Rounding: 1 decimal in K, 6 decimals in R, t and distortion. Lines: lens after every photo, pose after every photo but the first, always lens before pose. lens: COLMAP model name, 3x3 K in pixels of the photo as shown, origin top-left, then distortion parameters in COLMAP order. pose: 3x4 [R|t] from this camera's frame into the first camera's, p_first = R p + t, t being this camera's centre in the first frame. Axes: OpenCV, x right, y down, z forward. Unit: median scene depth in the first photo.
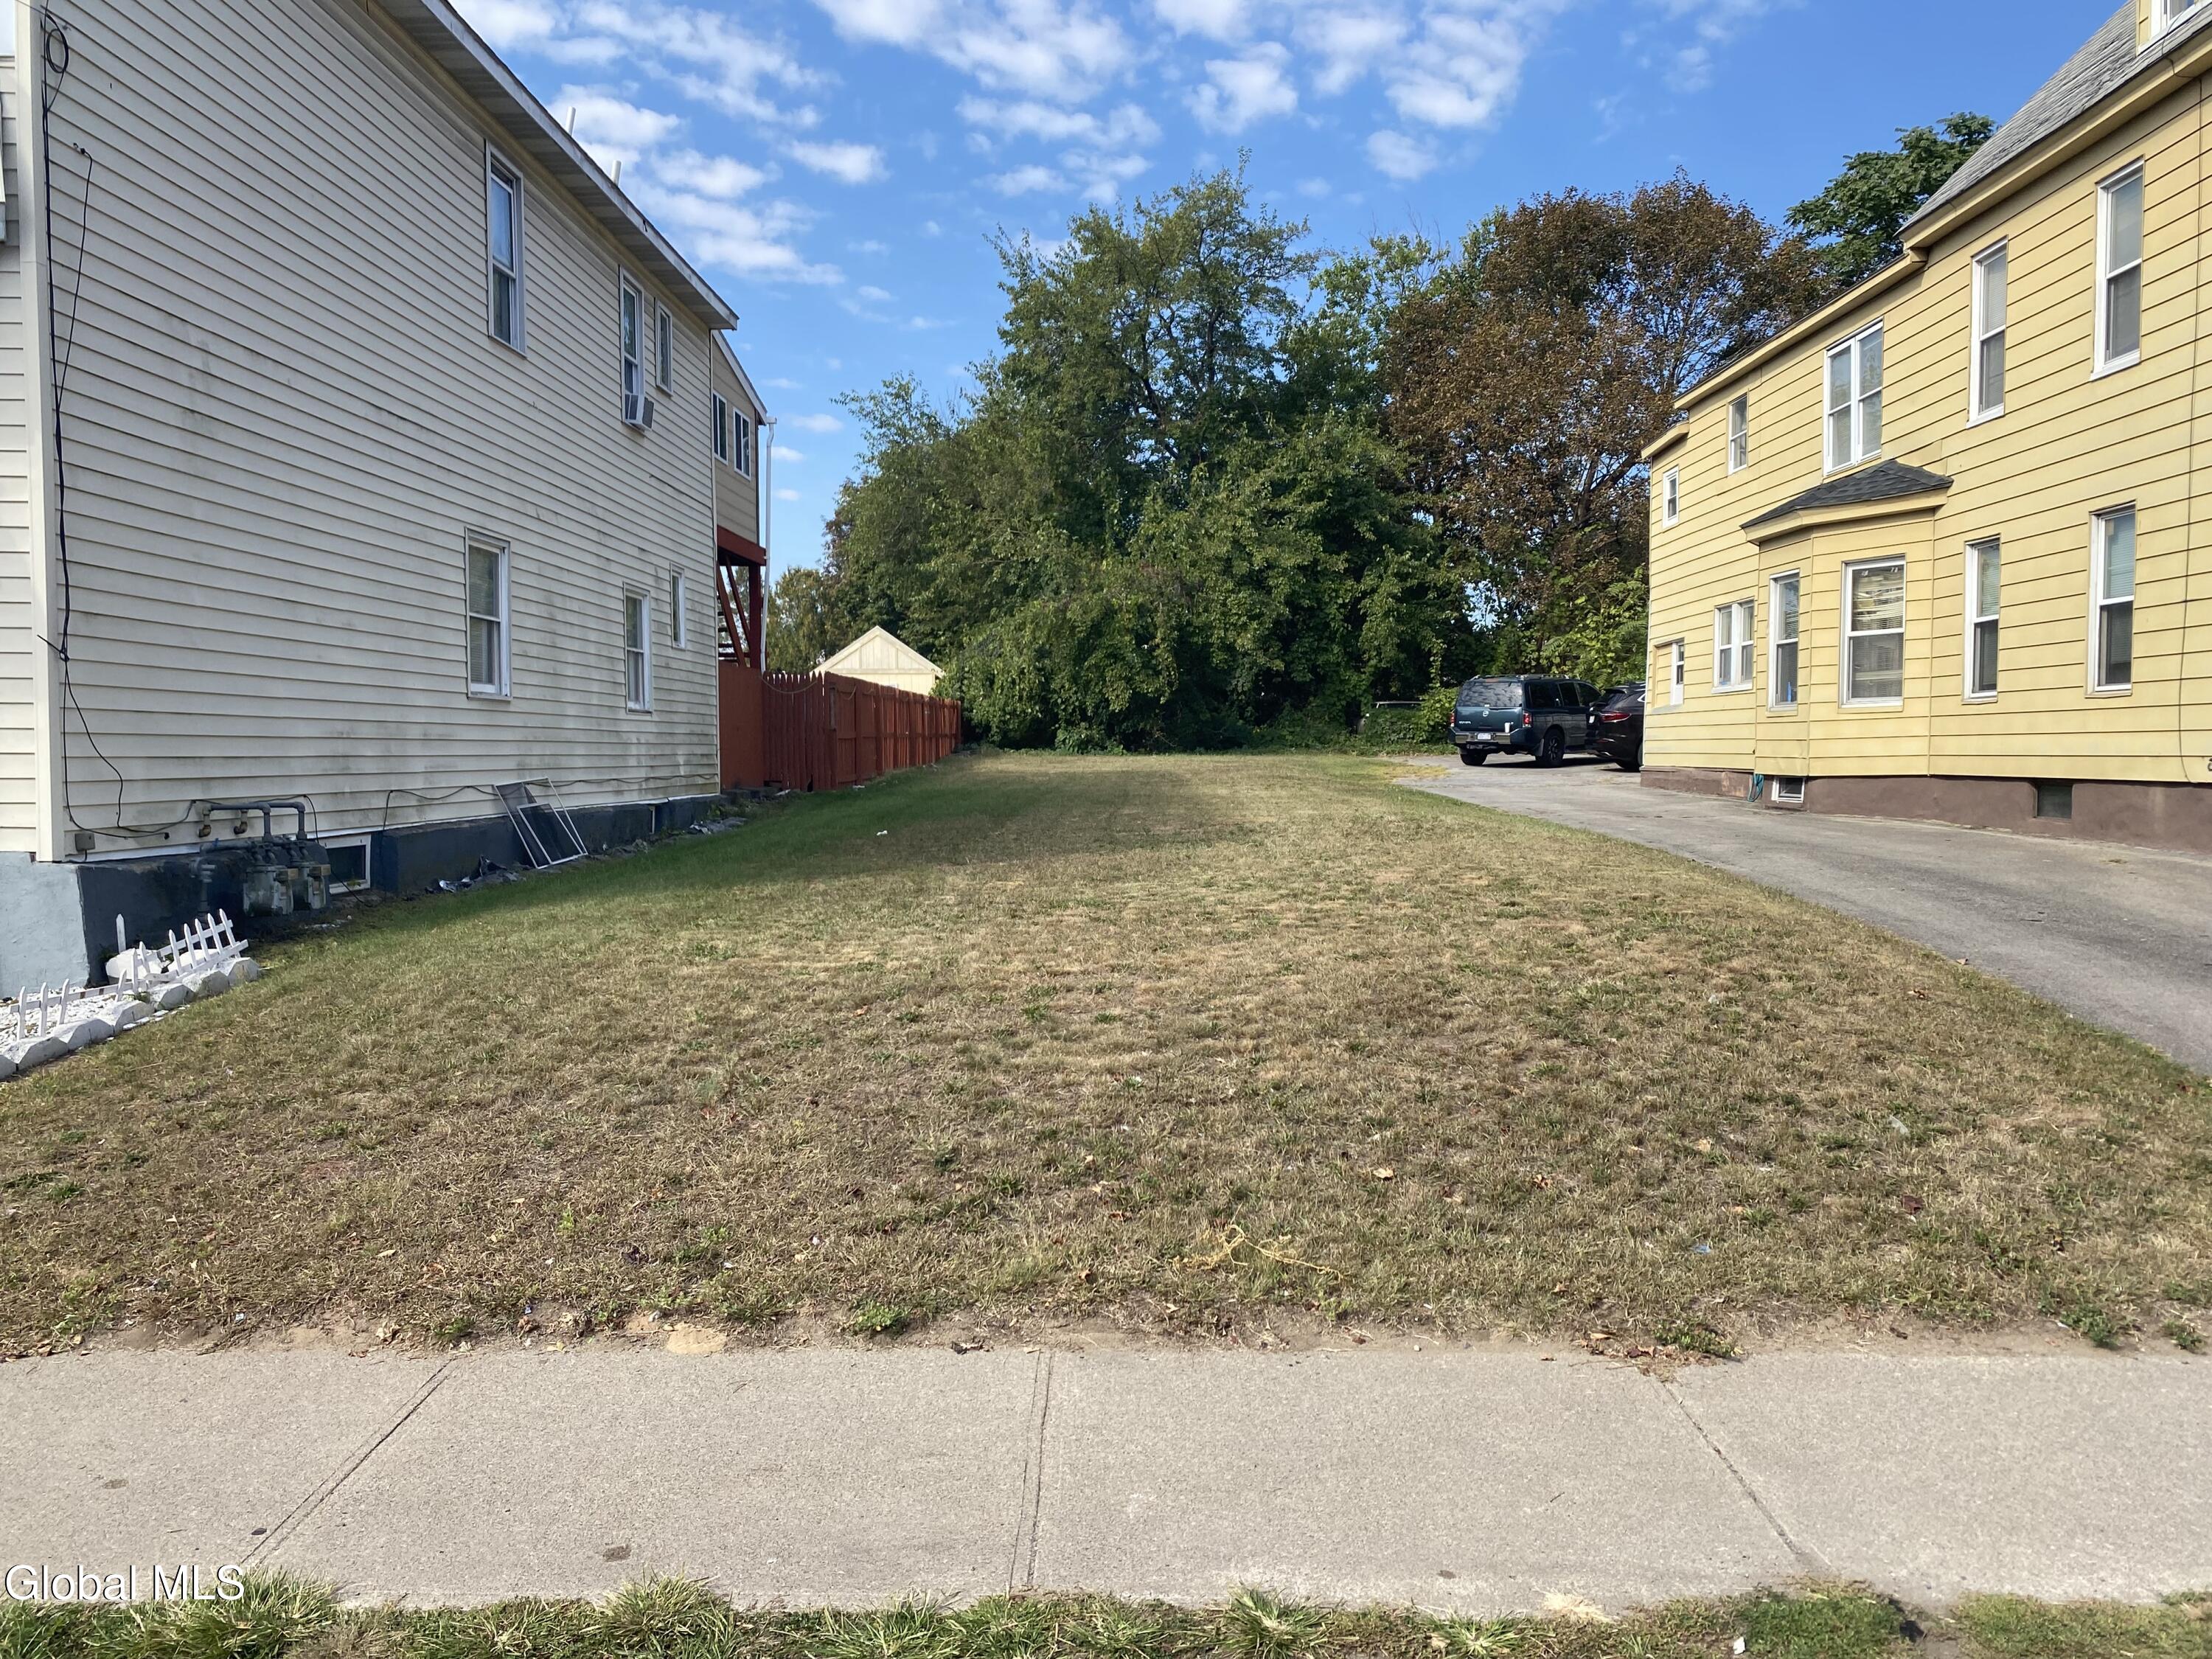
lens RADIAL K [[1674.3, 0, 1115.4], [0, 1674.3, 818.1], [0, 0, 1]] dist [0.039588, -0.038224]
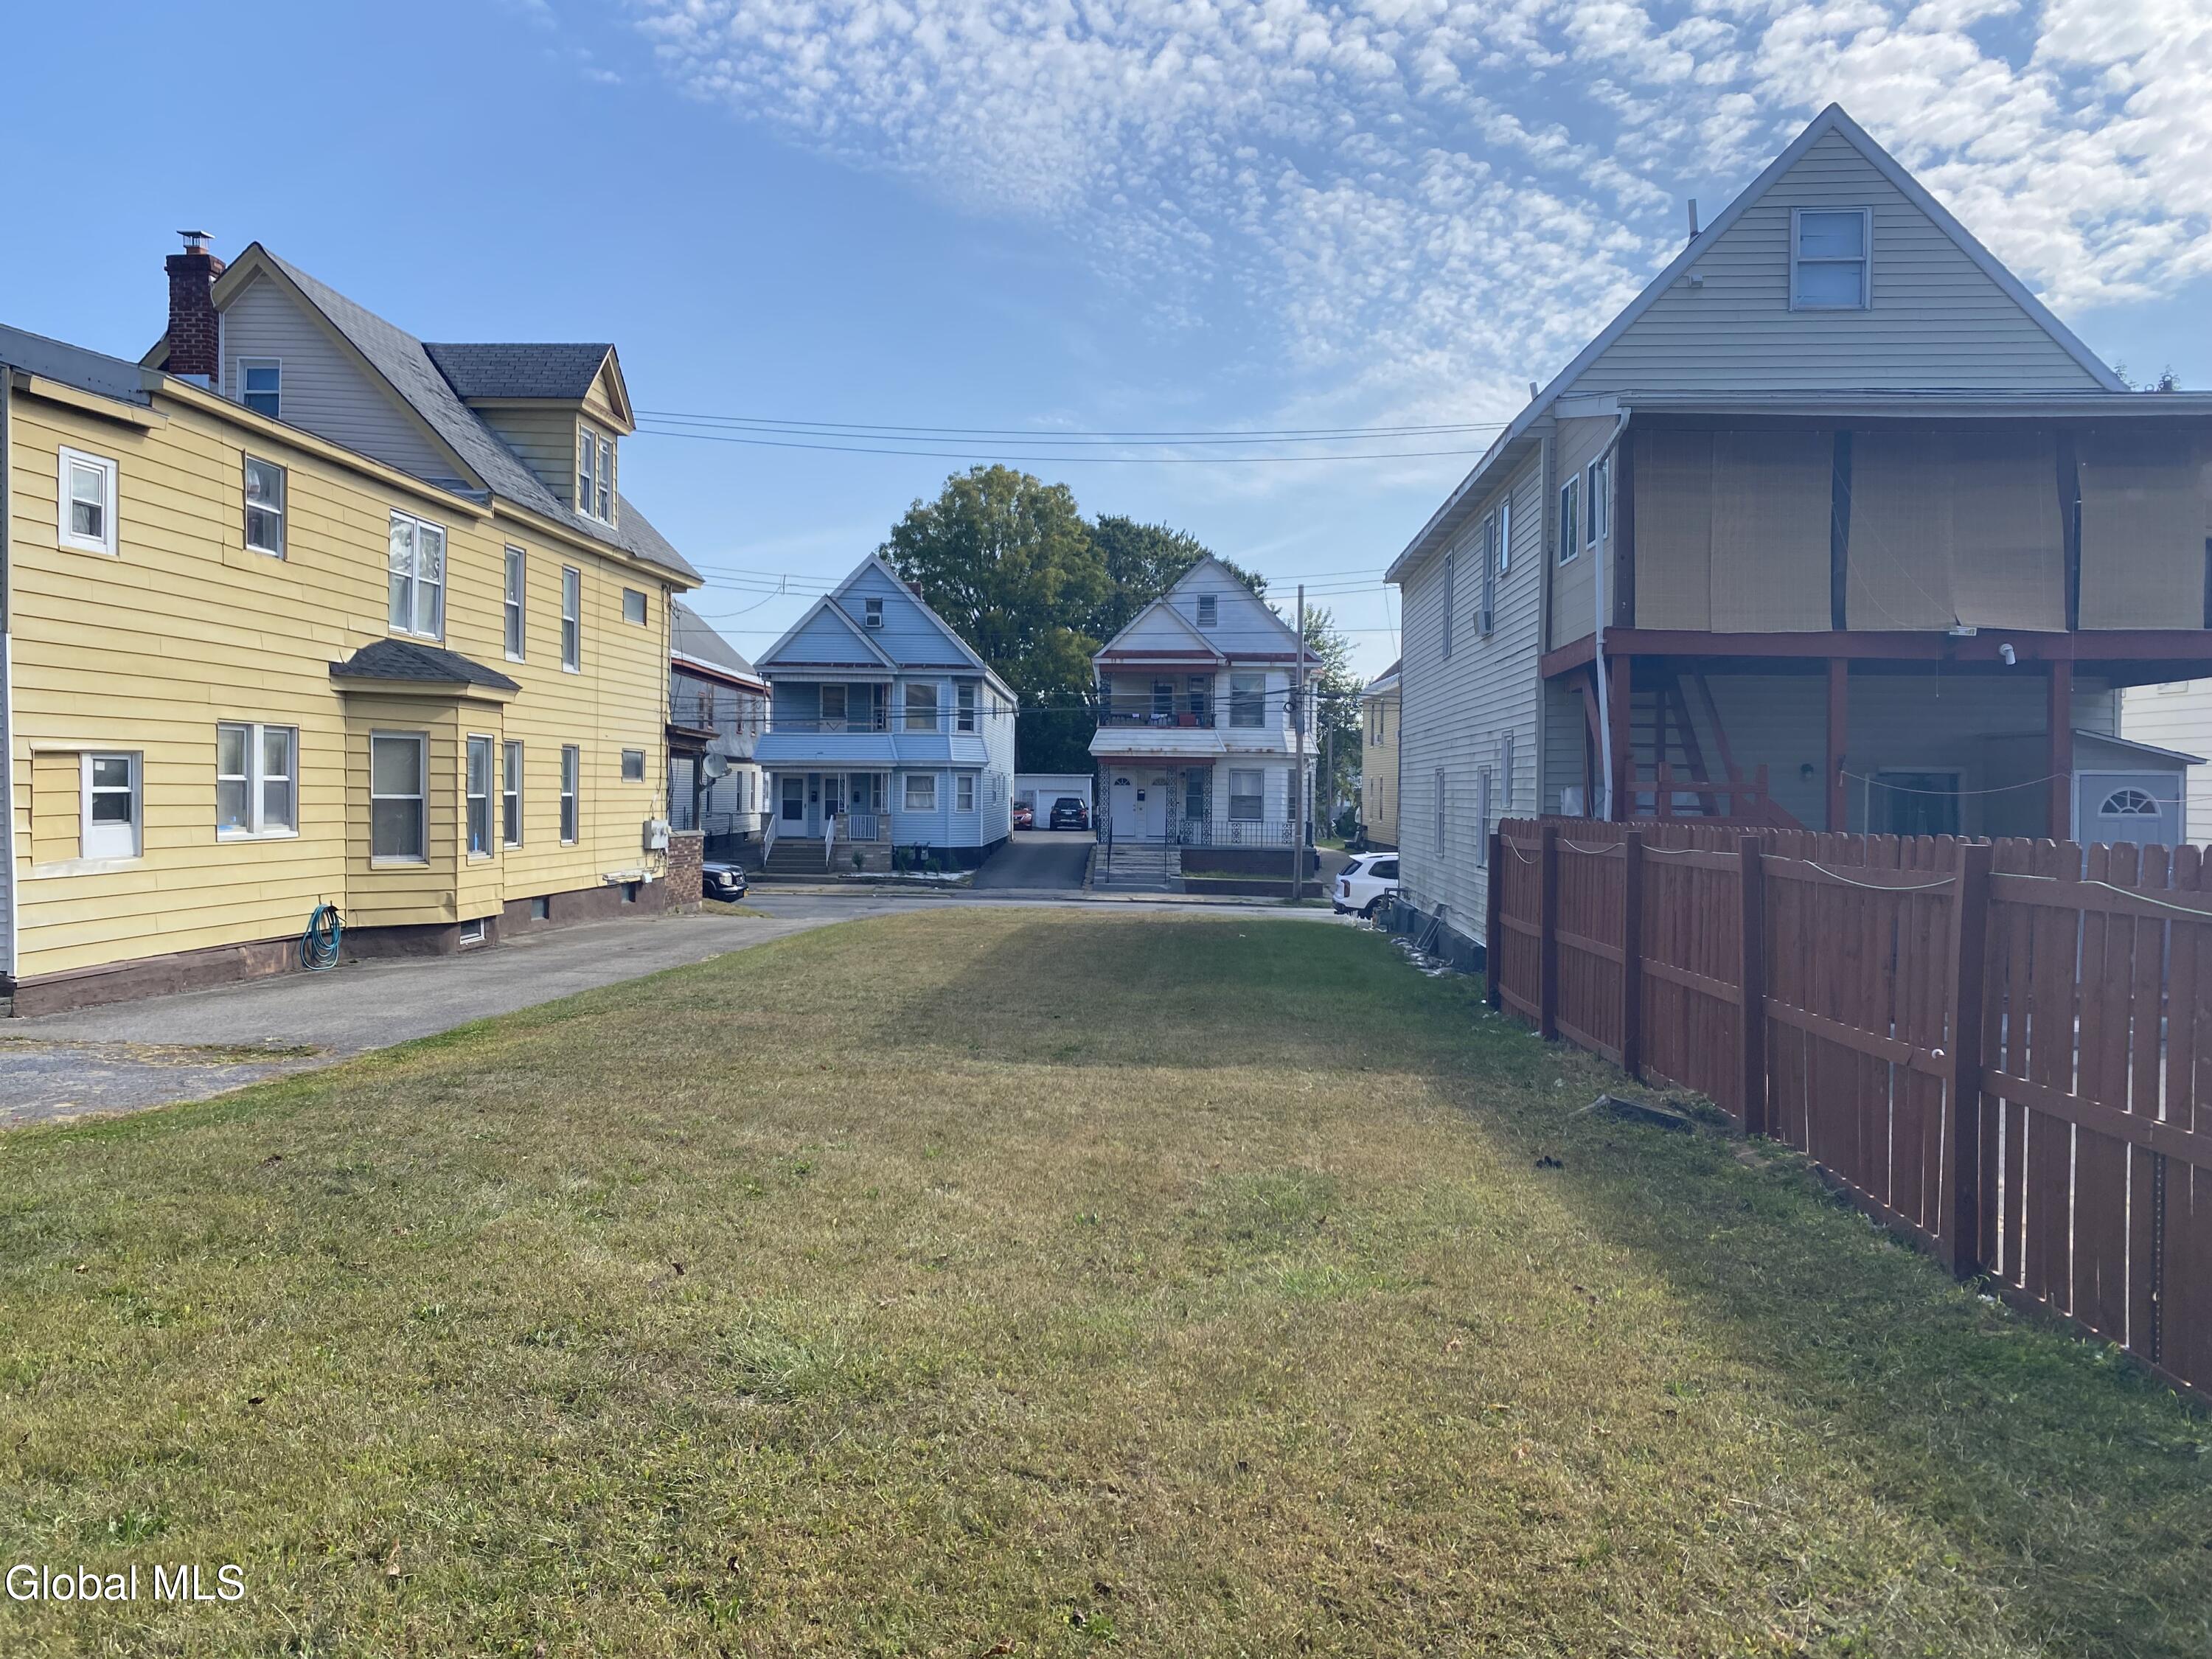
lens RADIAL K [[1677.2, 0, 1103.6], [0, 1677.2, 819.8], [0, 0, 1]] dist [0.047252, -0.068801]
pose [[-0.999157, -0.007953, 0.040282, -0.057288], [-0.005640, 0.998345, 0.057232, -0.163183], [-0.040670, 0.056956, -0.997548, 2.189898]]
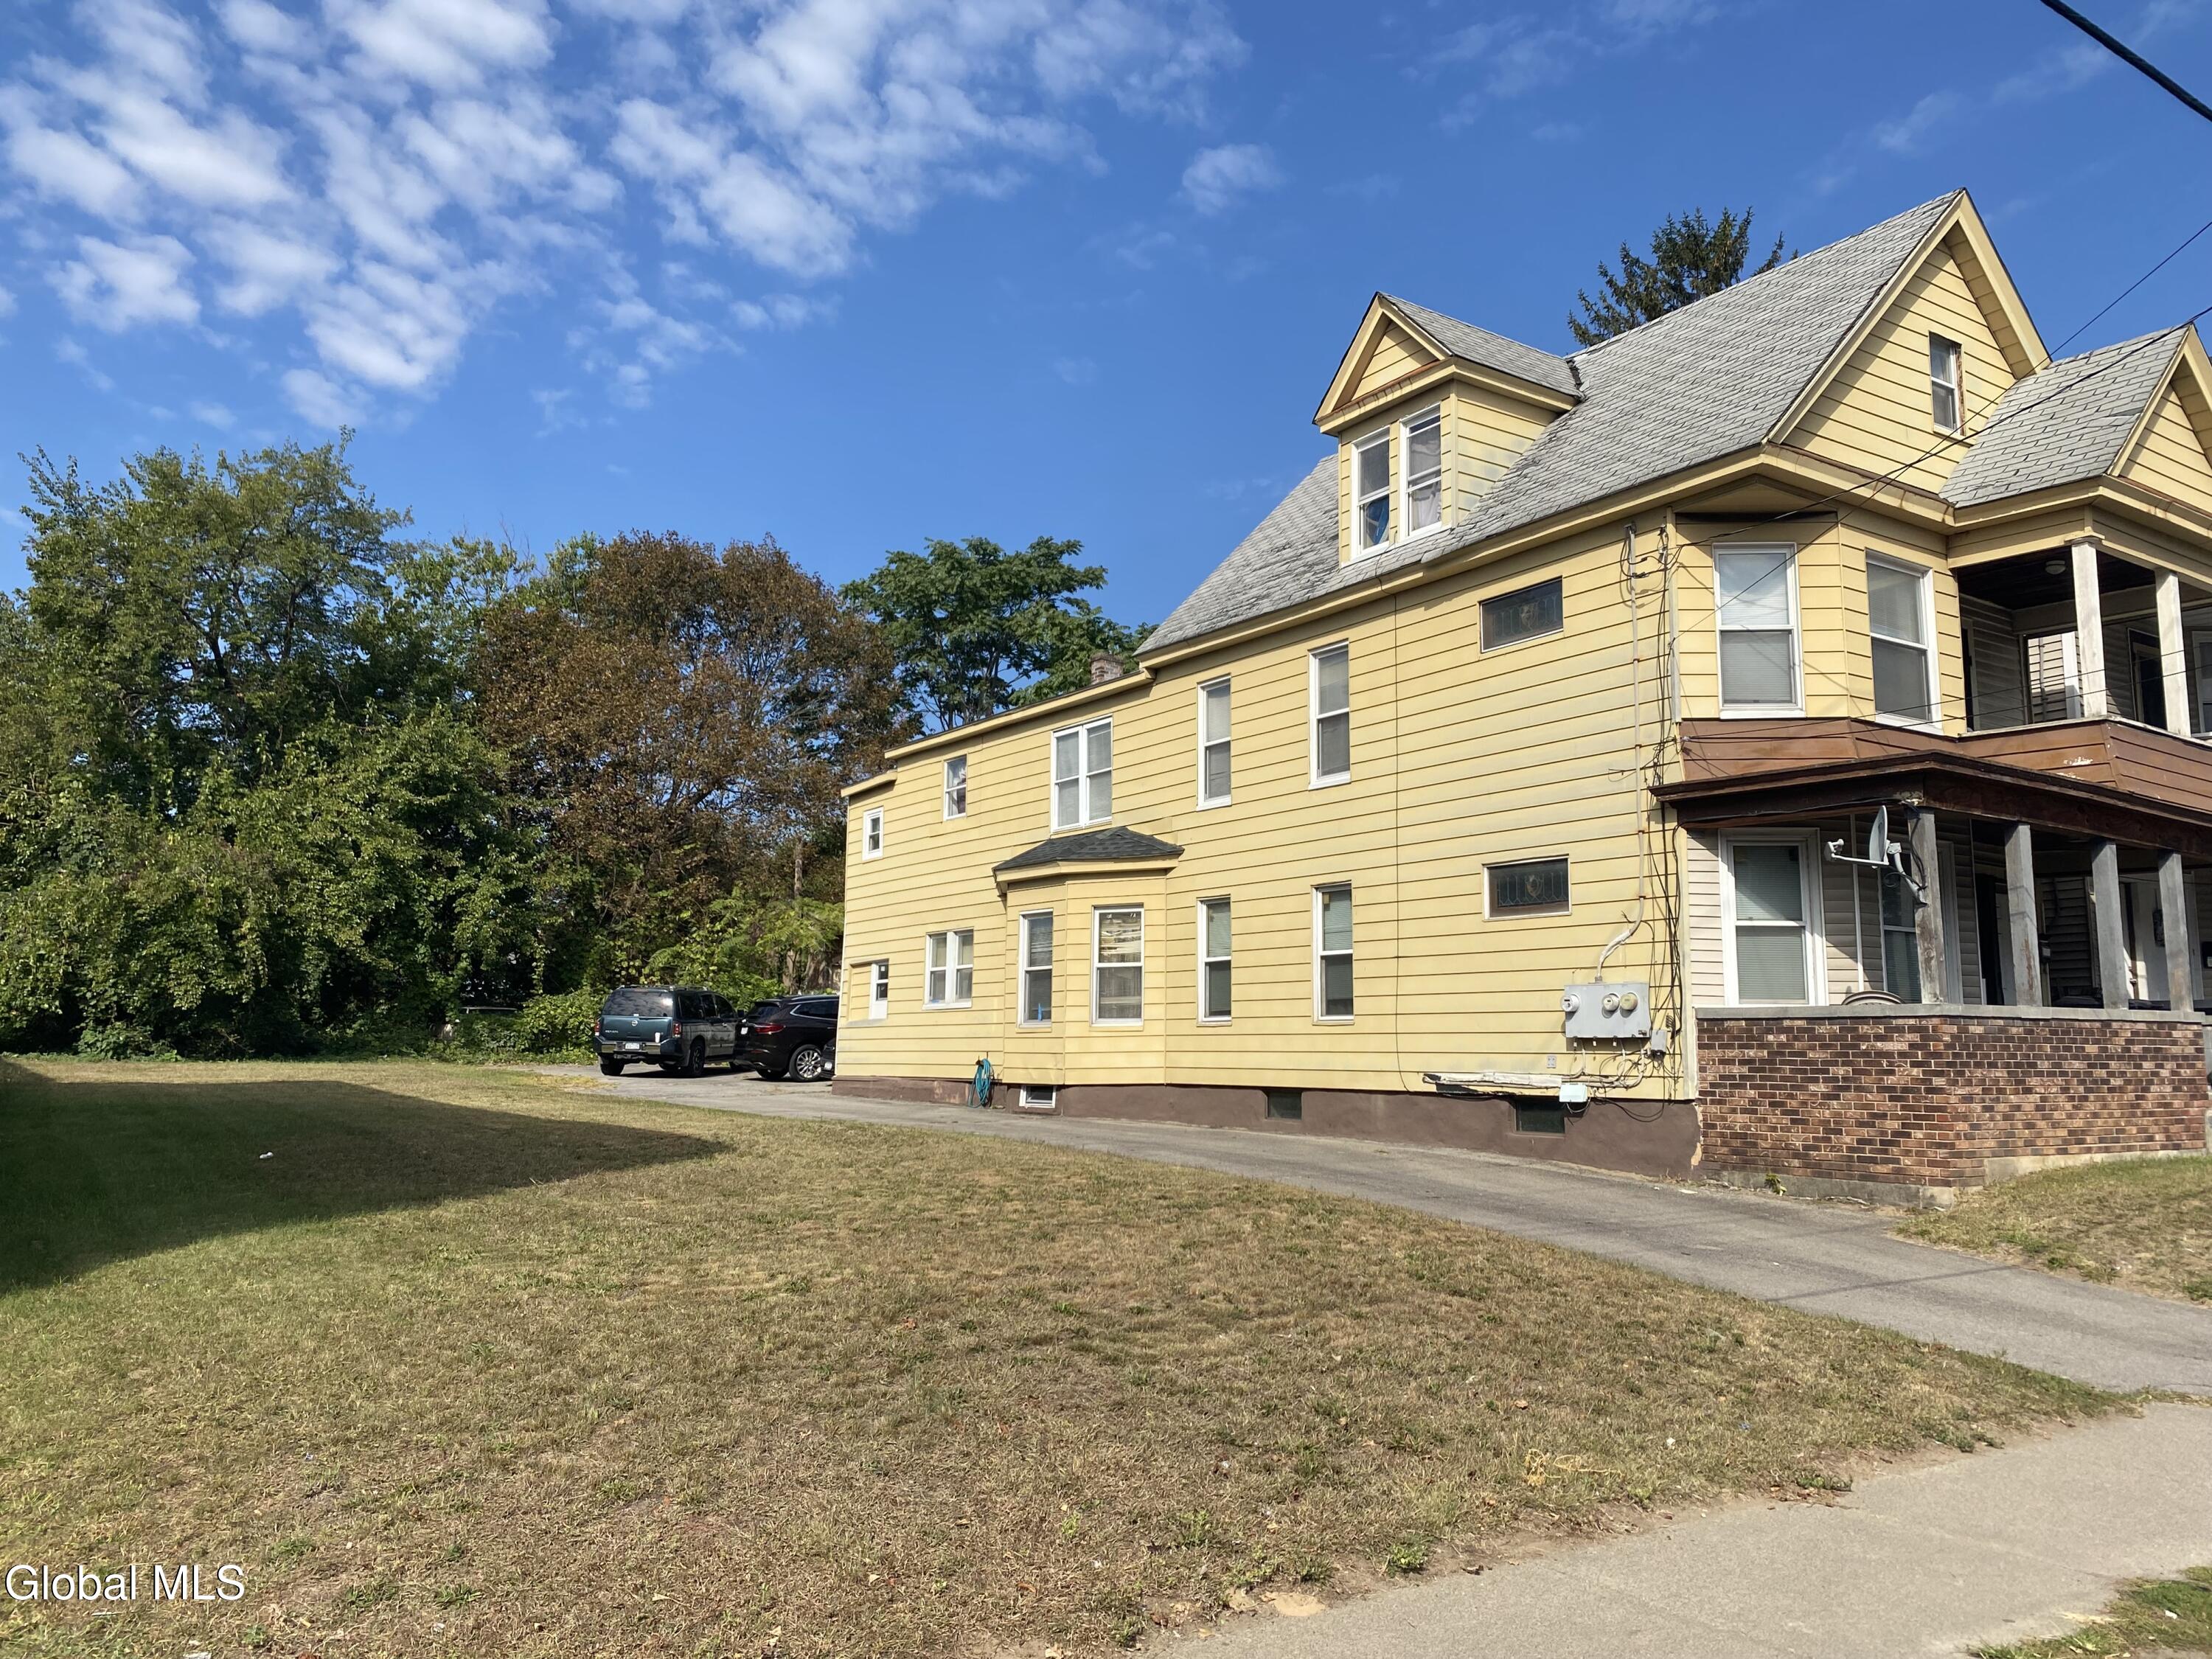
lens RADIAL K [[1674.3, 0, 1115.4], [0, 1674.3, 818.1], [0, 0, 1]] dist [0.039588, -0.038224]
pose [[0.813753, 0.093290, 0.573675, -0.249854], [0.012720, 0.983939, -0.178049, 0.000222], [-0.581072, 0.152185, 0.799497, 0.018299]]
